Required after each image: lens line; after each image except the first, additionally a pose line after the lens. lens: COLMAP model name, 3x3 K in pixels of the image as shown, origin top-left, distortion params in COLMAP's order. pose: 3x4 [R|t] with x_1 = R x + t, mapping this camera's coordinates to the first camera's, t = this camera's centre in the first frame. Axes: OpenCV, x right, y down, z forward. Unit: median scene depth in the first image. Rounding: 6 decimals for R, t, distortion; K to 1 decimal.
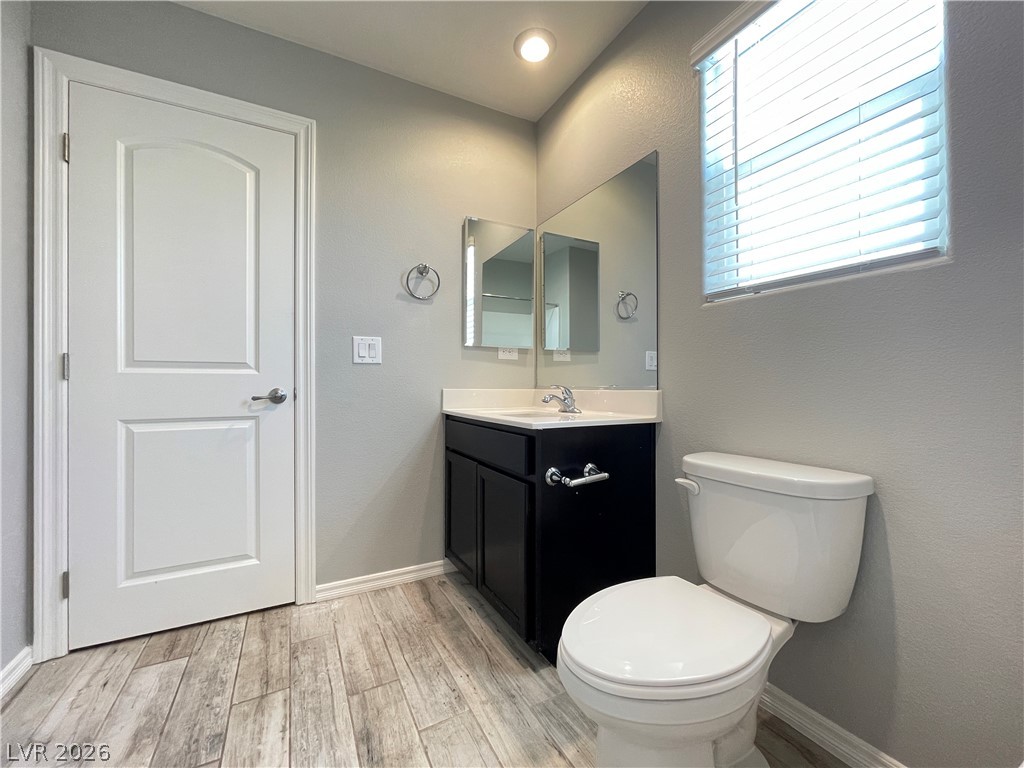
lens RADIAL K [[412.7, 0, 504.3], [0, 412.7, 387.0], [0, 0, 1]] dist [-0.001184, -0.001149]
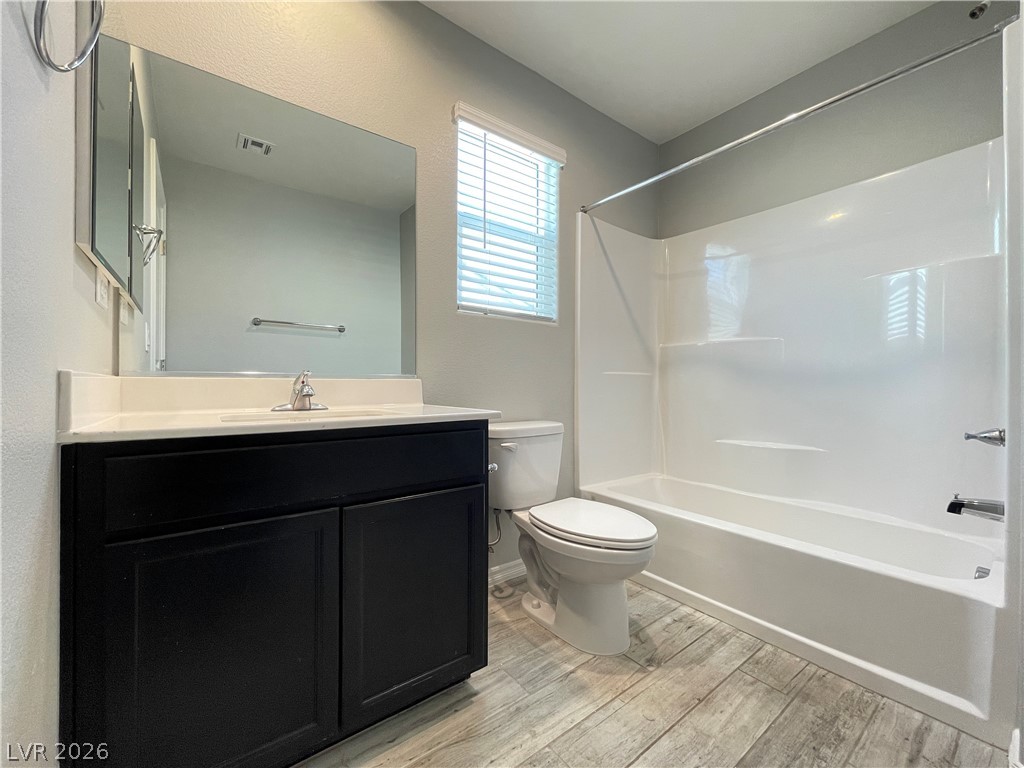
lens RADIAL K [[412.7, 0, 512.4], [0, 412.7, 387.2], [0, 0, 1]] dist [-0.001184, -0.001149]
pose [[-0.169417, -0.008886, 0.985504, -0.915928], [-0.004252, 0.999957, 0.008285, 0.024826], [-0.985535, -0.002786, -0.169448, 1.222228]]
